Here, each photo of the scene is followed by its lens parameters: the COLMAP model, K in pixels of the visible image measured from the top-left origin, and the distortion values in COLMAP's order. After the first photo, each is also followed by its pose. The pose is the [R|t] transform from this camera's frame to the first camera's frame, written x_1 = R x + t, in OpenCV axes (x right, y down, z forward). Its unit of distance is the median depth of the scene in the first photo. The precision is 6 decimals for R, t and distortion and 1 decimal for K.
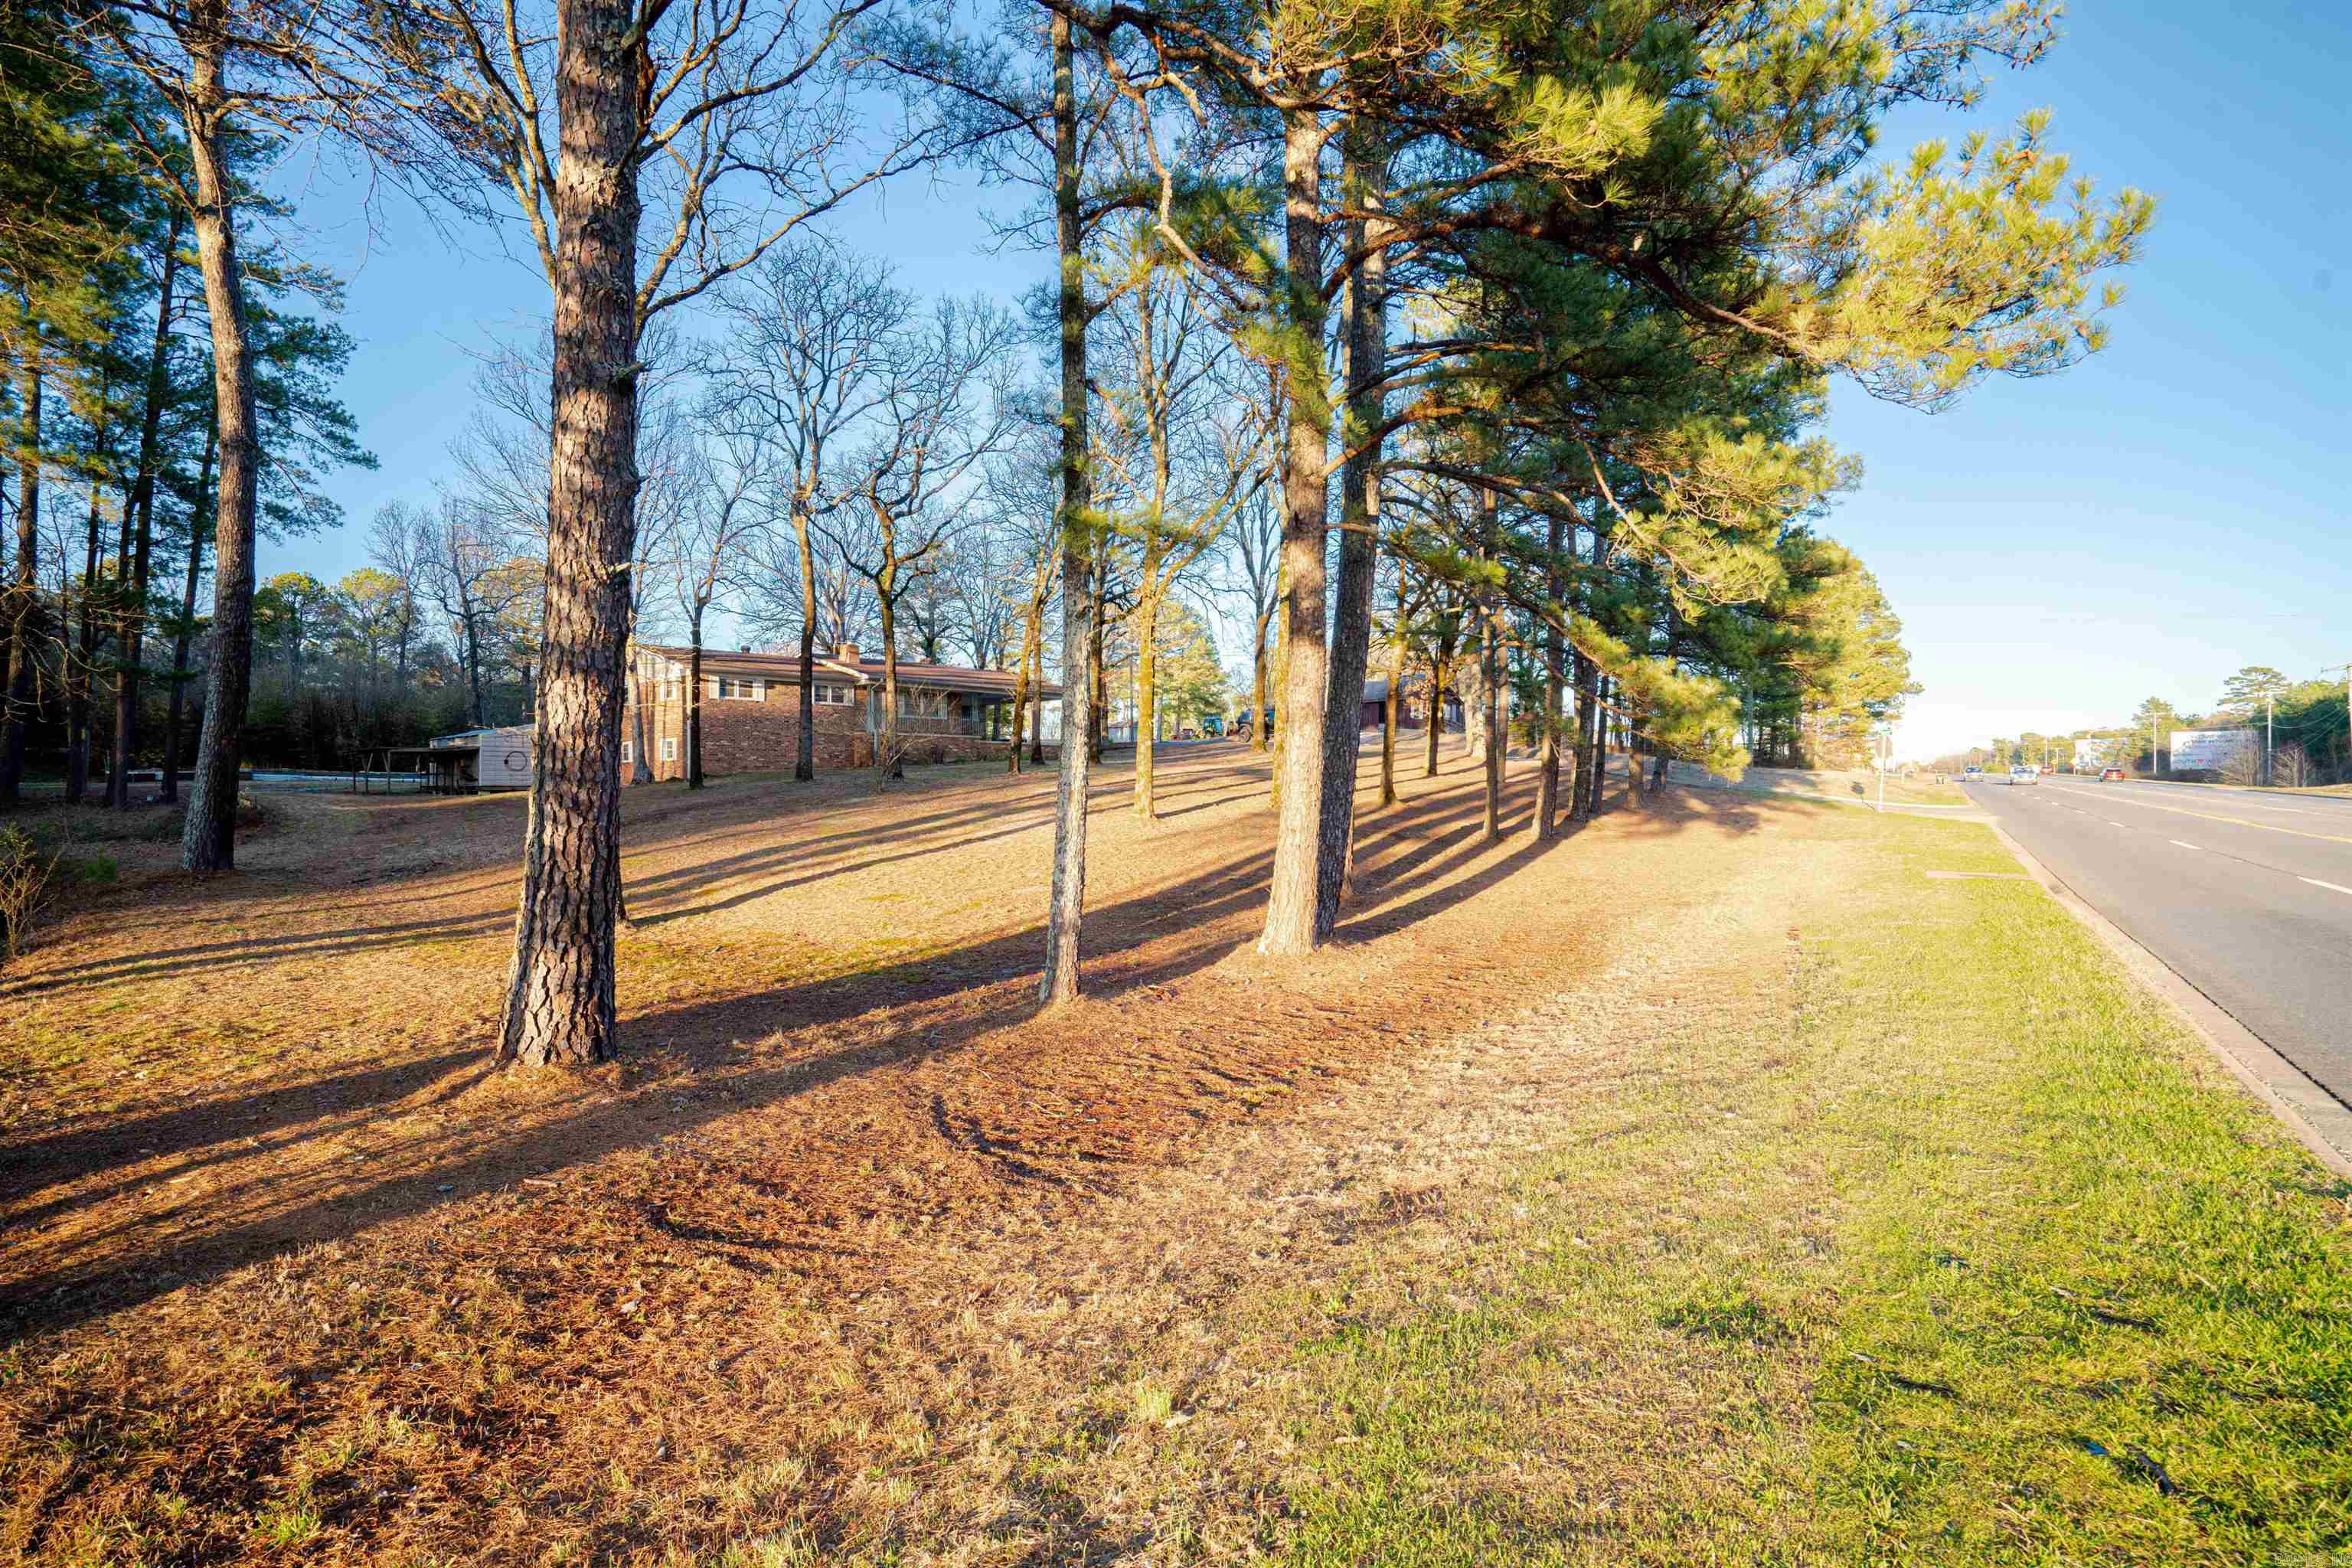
lens RADIAL K [[1065.8, 0, 1161.1], [0, 1065.8, 795.8], [0, 0, 1]] dist [-0.048624, 0.000286]
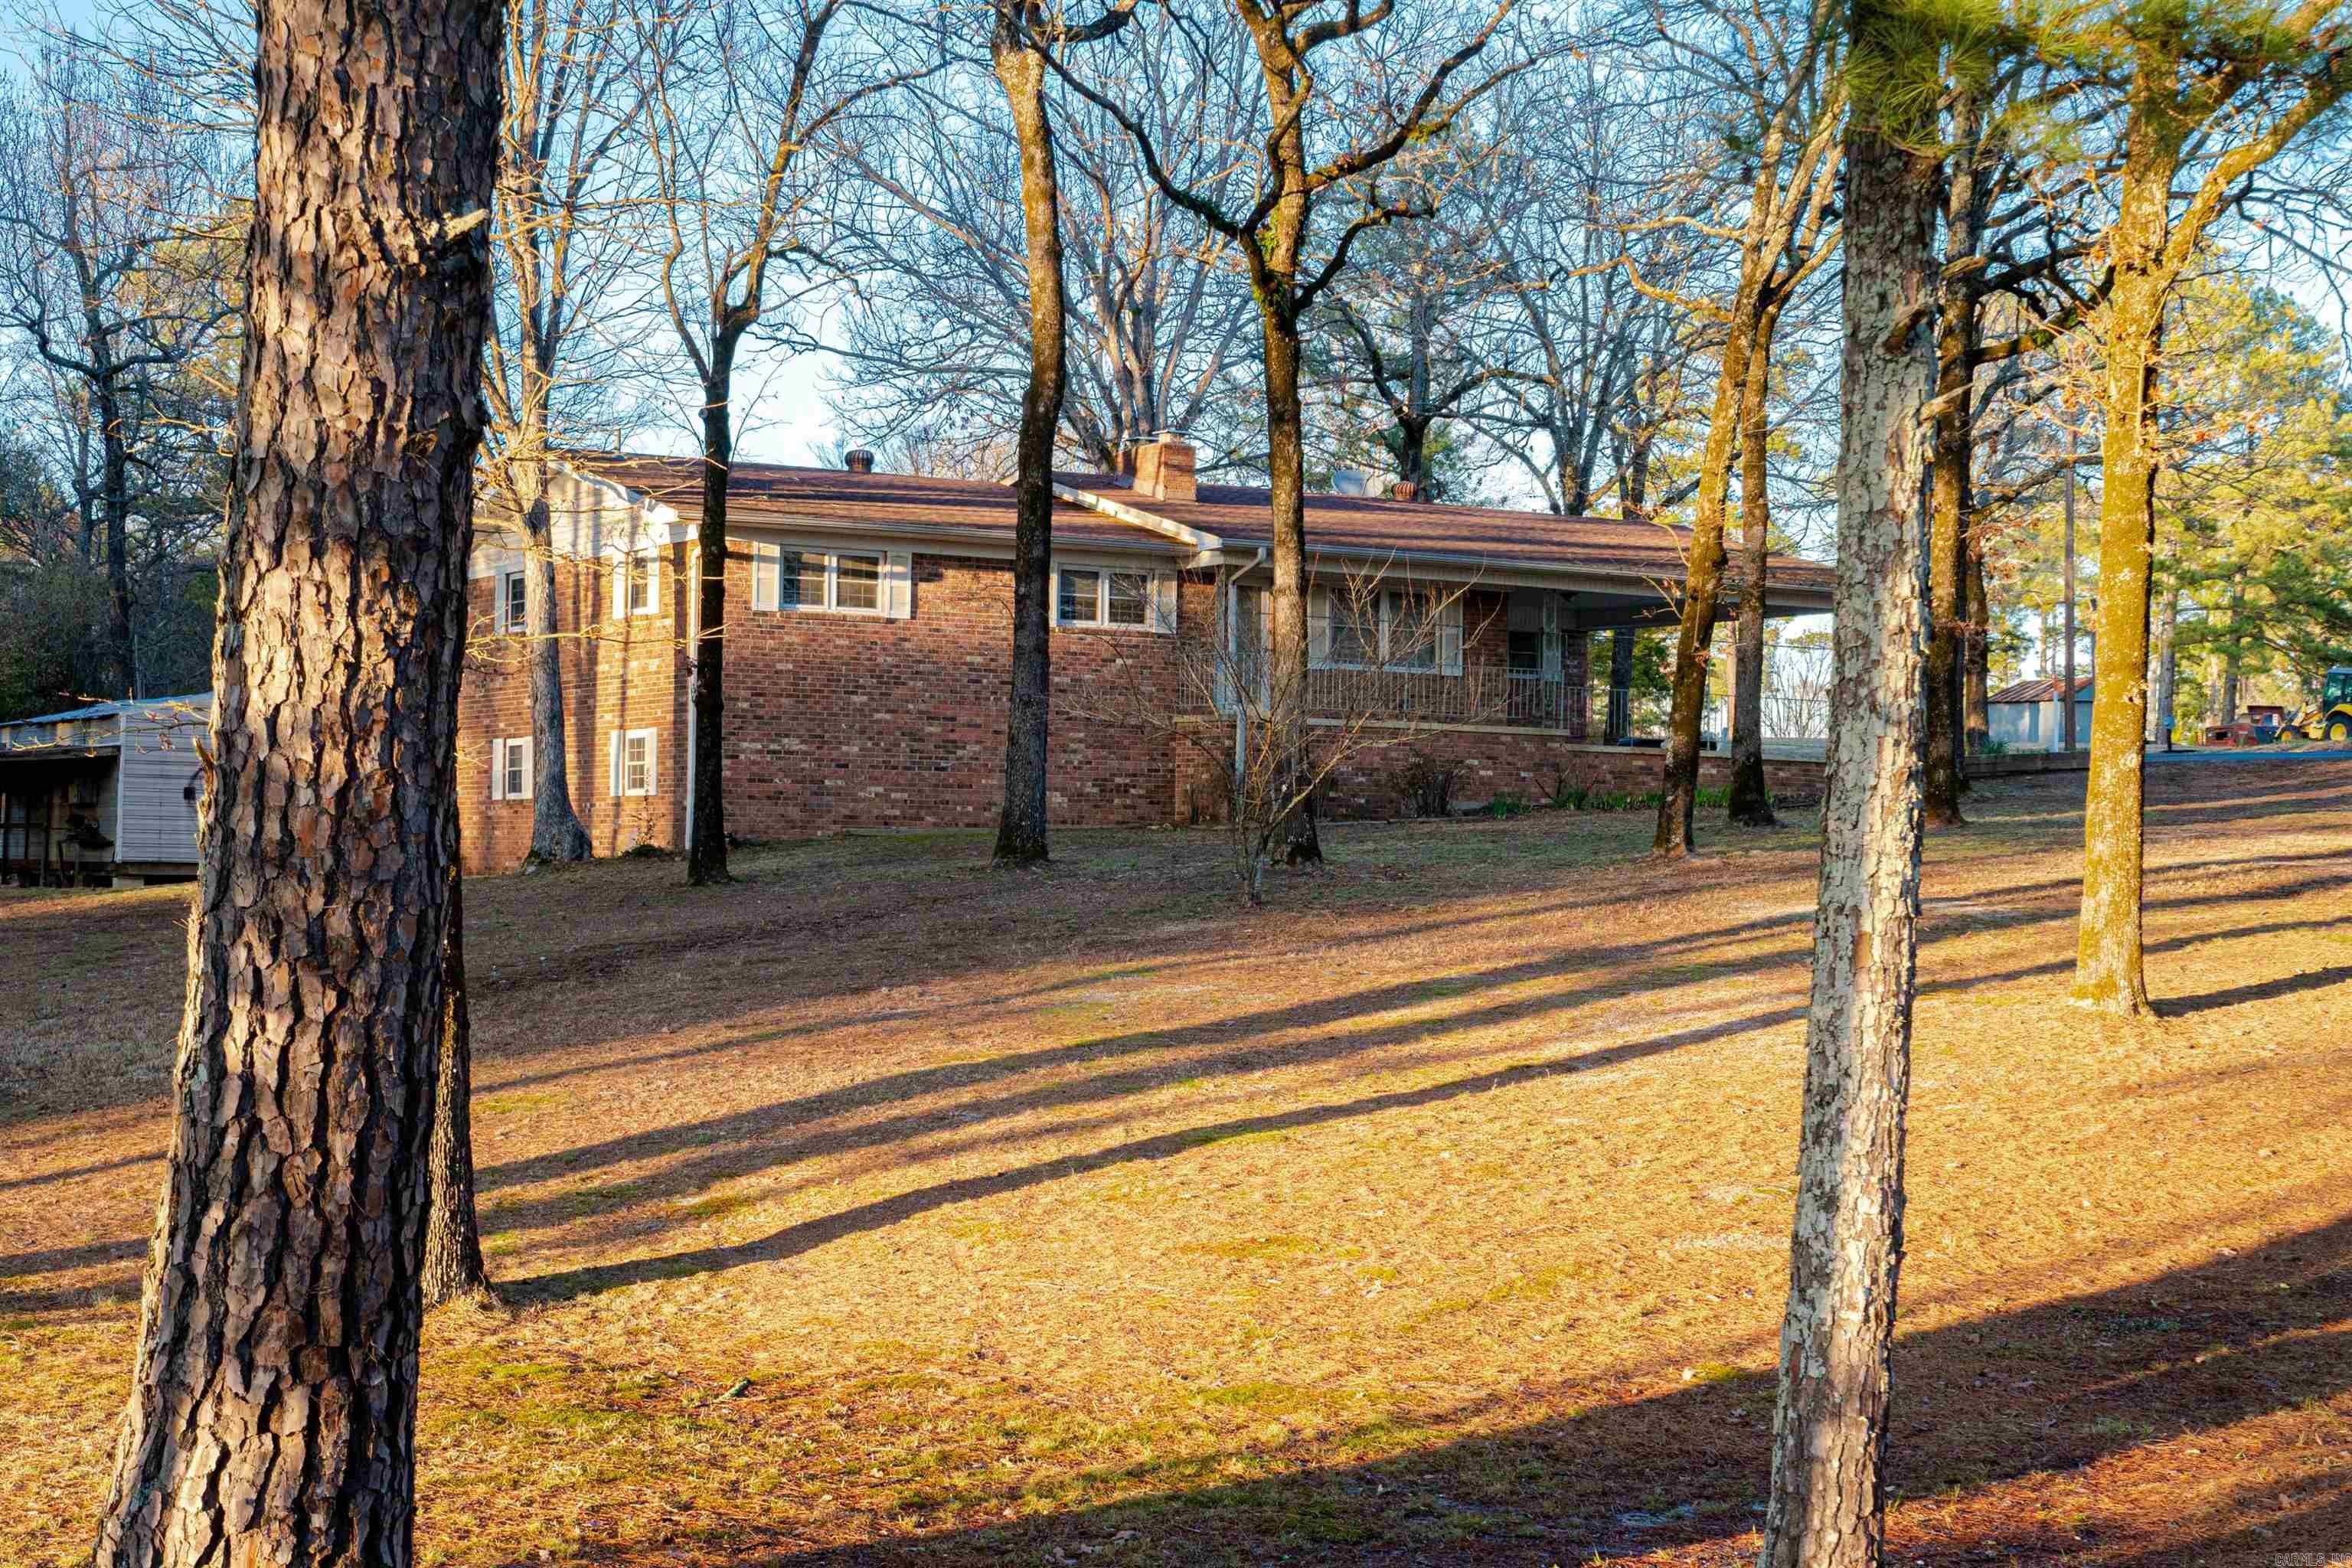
lens RADIAL K [[3428.9, 0, 1176.0], [0, 3428.9, 784.0], [0, 0, 1]] dist [0.014135, 0.061956]
pose [[0.960524, 0.010118, -0.278012, -0.000908], [-0.021079, 0.999112, -0.036468, -0.002278], [0.277396, 0.040889, 0.959885, 0.010570]]
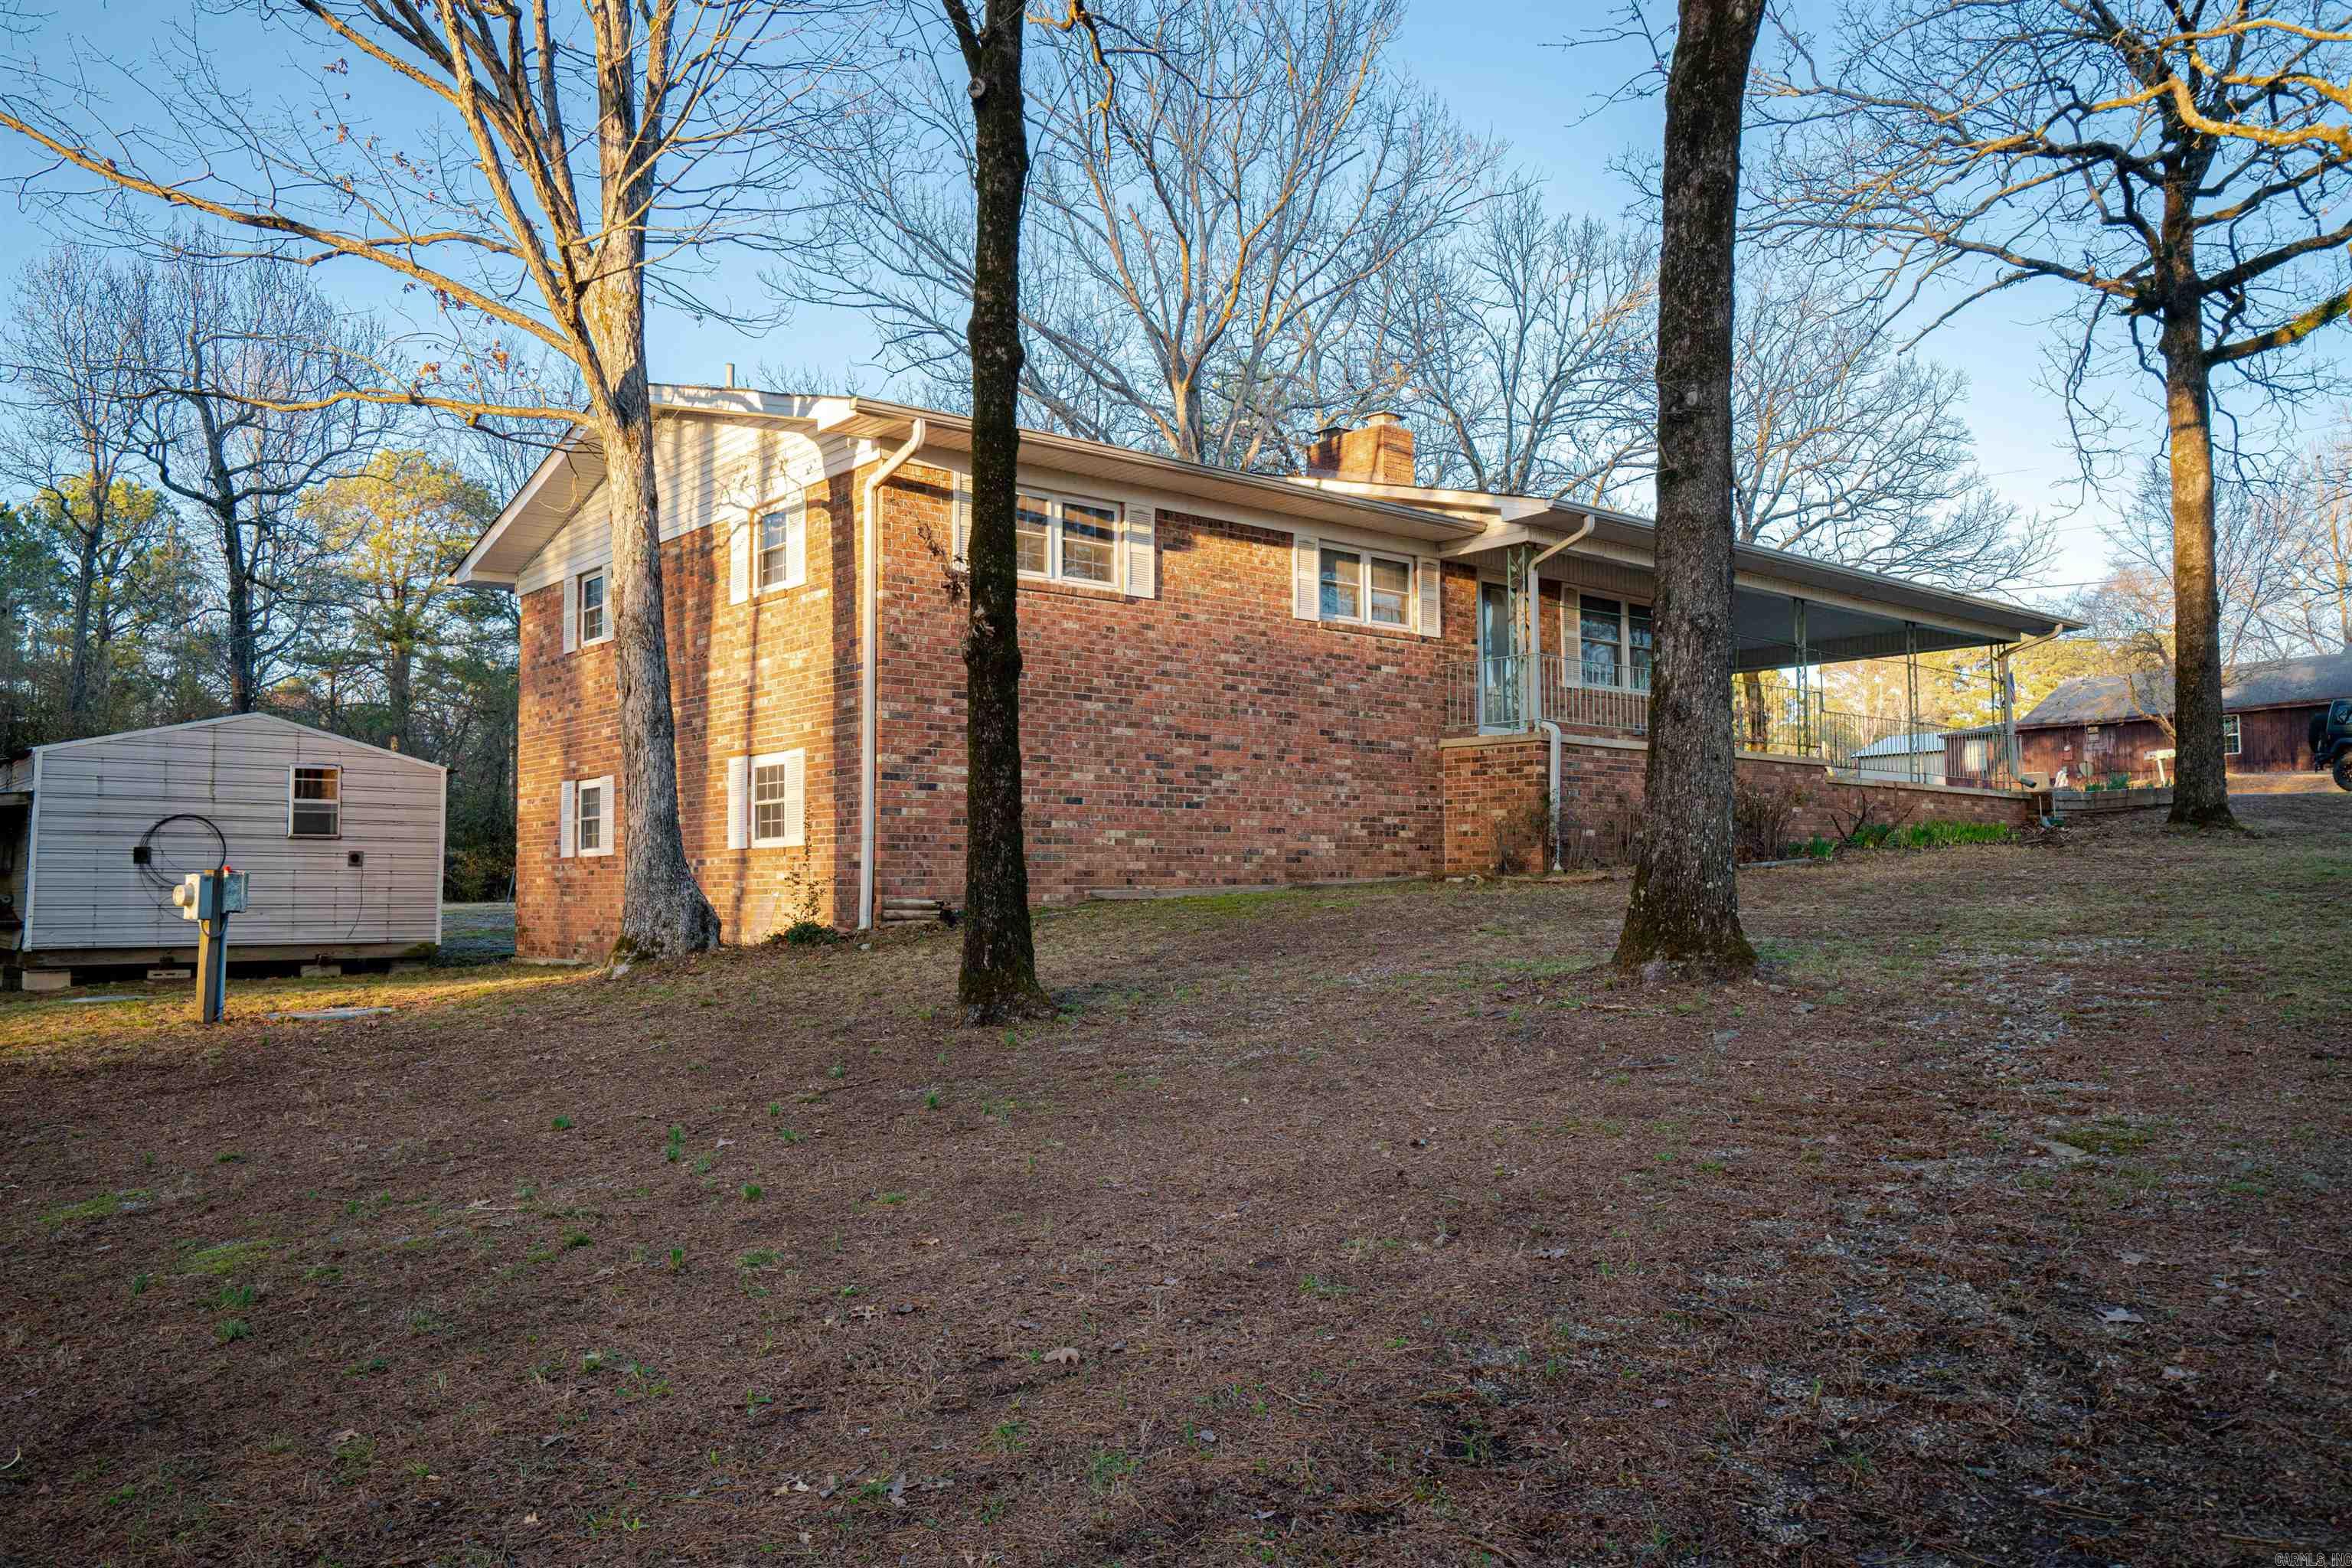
lens RADIAL K [[1774.5, 0, 1176.0], [0, 1774.5, 784.0], [0, 0, 1]] dist [0.004502, 0.002430]
pose [[0.988815, -0.008852, -0.148886, -0.528943], [-0.002021, 0.997350, -0.072718, -0.032027], [0.149135, 0.072206, 0.986177, 1.037818]]
